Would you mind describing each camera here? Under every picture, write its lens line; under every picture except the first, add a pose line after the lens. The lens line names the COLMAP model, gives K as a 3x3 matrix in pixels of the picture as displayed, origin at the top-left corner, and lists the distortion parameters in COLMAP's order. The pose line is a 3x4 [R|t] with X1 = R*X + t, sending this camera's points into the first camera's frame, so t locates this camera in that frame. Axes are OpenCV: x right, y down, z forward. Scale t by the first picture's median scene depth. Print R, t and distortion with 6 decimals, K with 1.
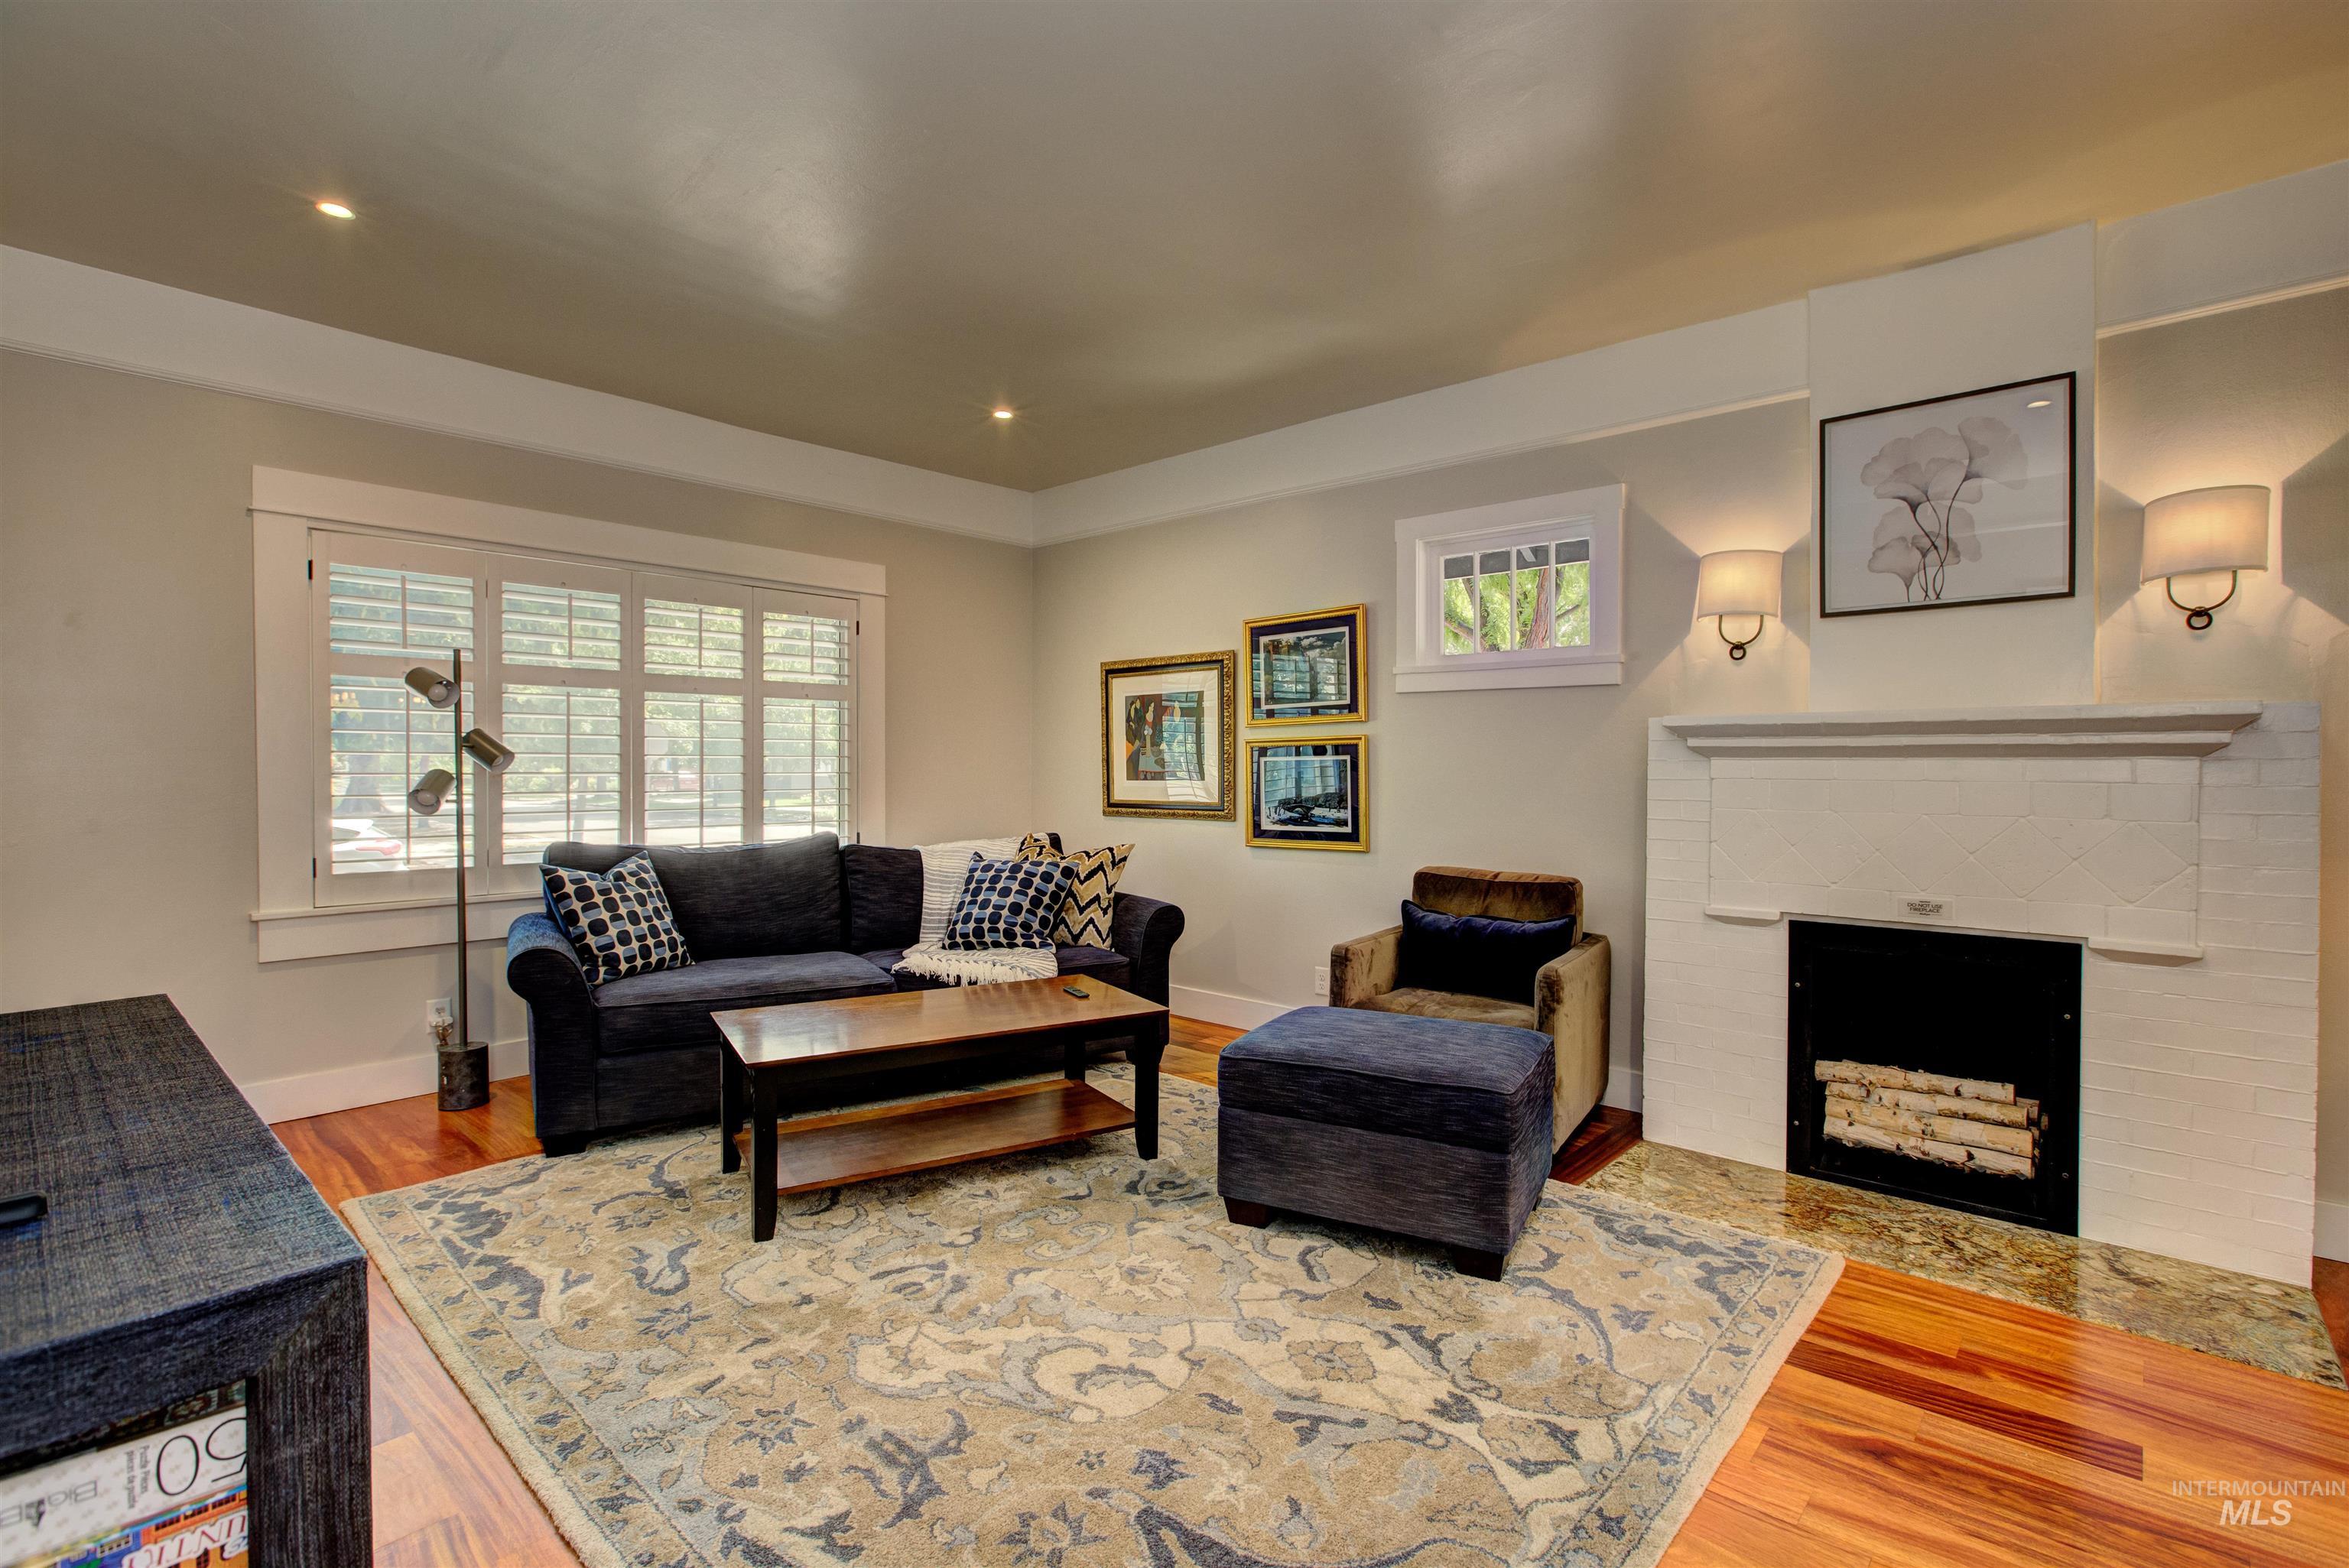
lens RADIAL K [[1079.3, 0, 1169.7], [0, 1079.3, 782.0], [0, 0, 1]] dist [-0.015278, 0.005744]
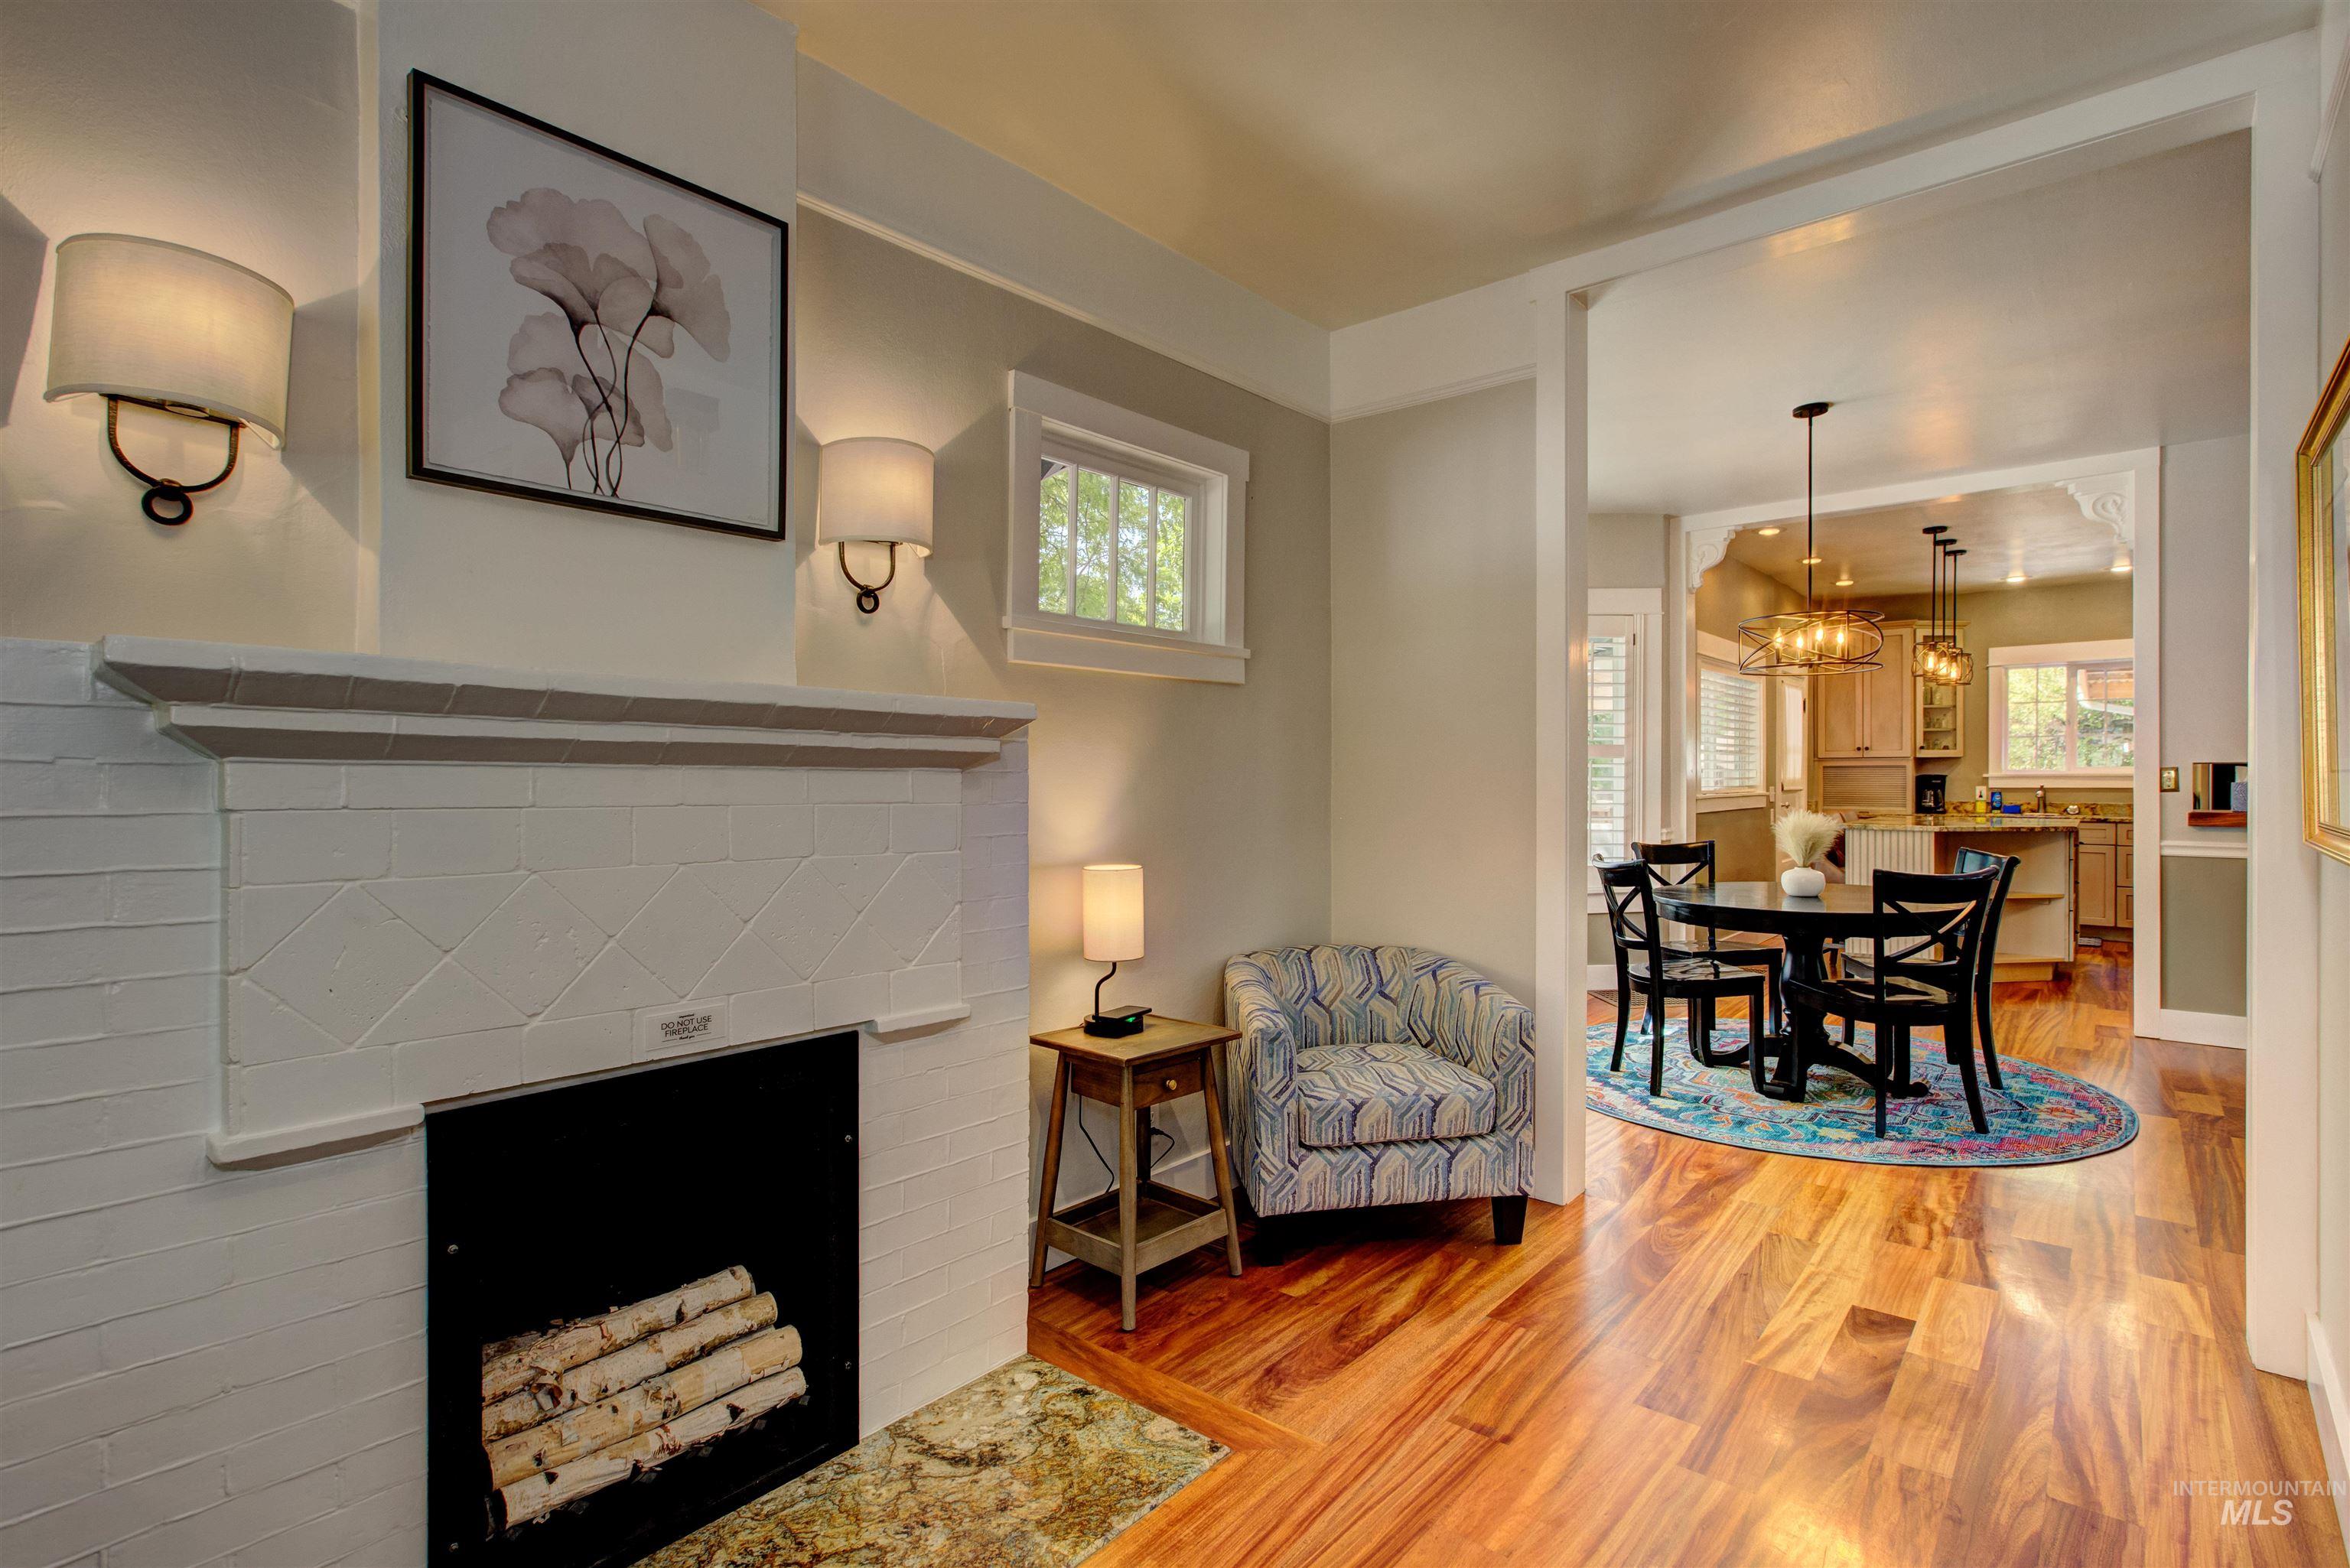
lens RADIAL K [[1079.8, 0, 1194.2], [0, 1079.8, 782.2], [0, 0, 1]] dist [-0.015278, 0.005744]
pose [[-0.036470, -0.003192, 0.999330, 0.110245], [0.009417, 0.999949, 0.003537, -0.011860], [-0.999290, 0.009539, -0.036438, 0.689139]]
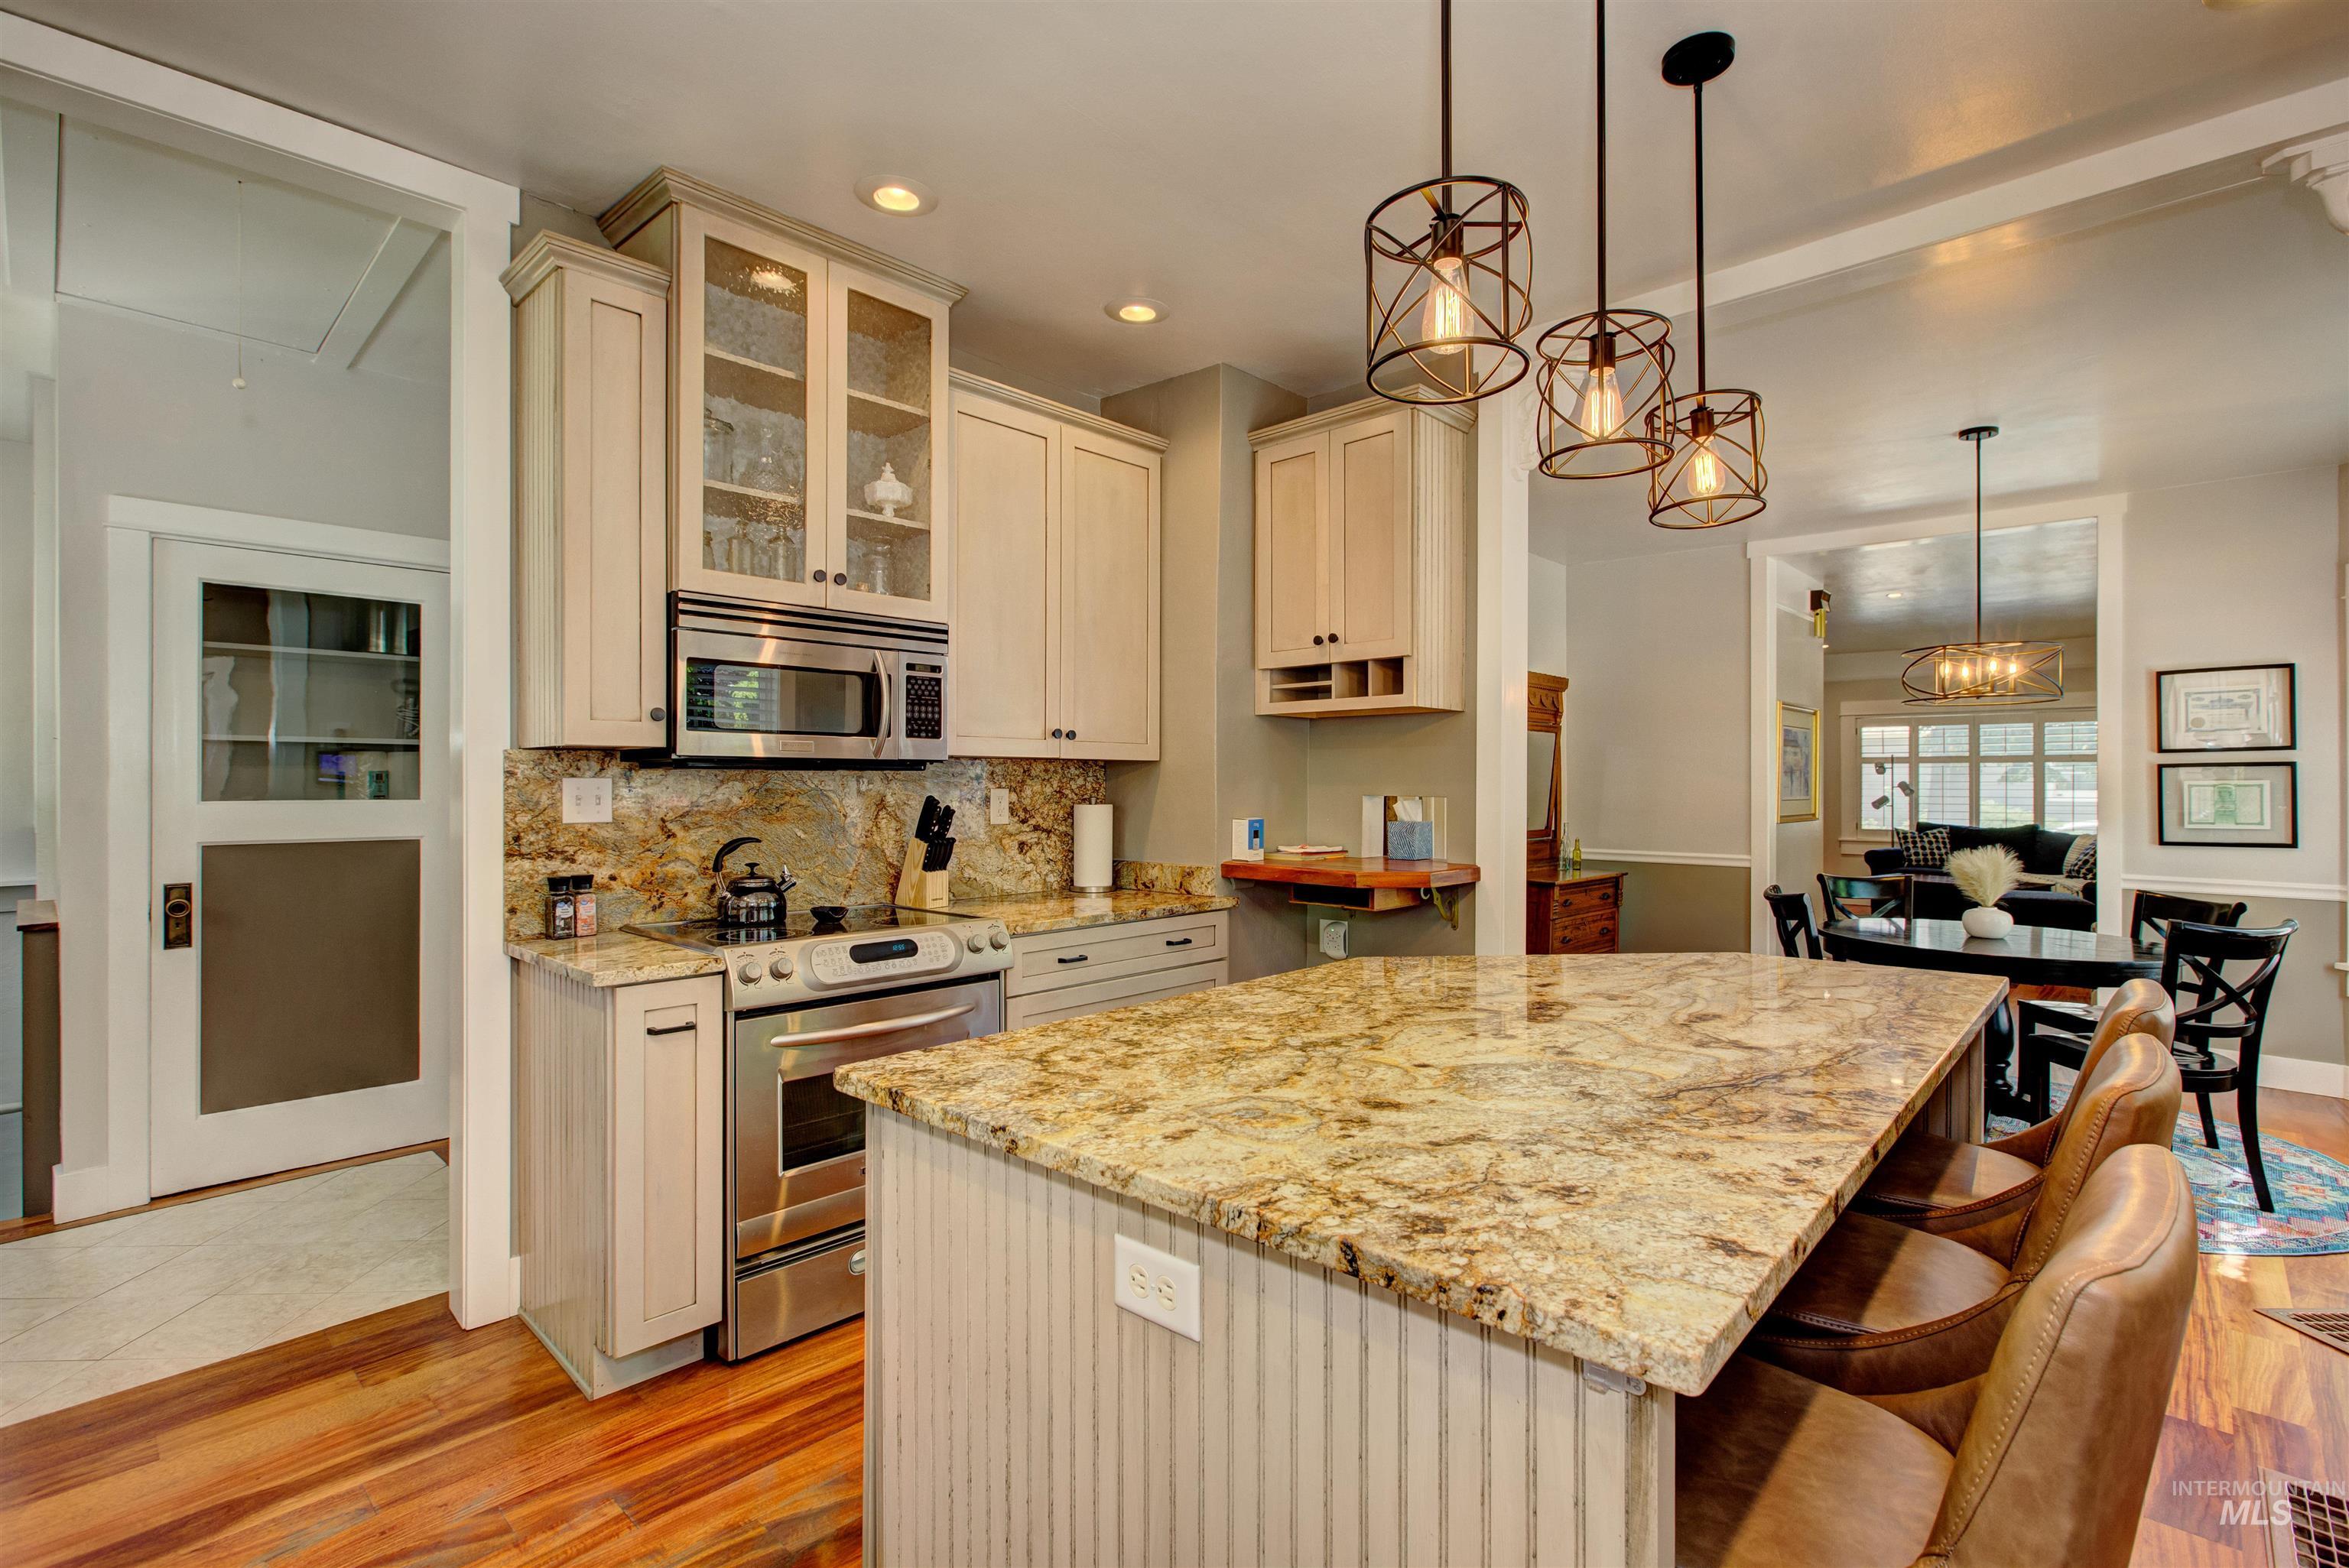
lens RADIAL K [[1079.3, 0, 1177.9], [0, 1079.3, 779.0], [0, 0, 1]] dist [-0.015278, 0.005744]
pose [[-0.010484, -0.003691, -0.999938, 2.779246], [-0.009100, 0.999952, -0.003595, -0.032822], [0.999904, 0.009061, -0.010517, -1.129280]]
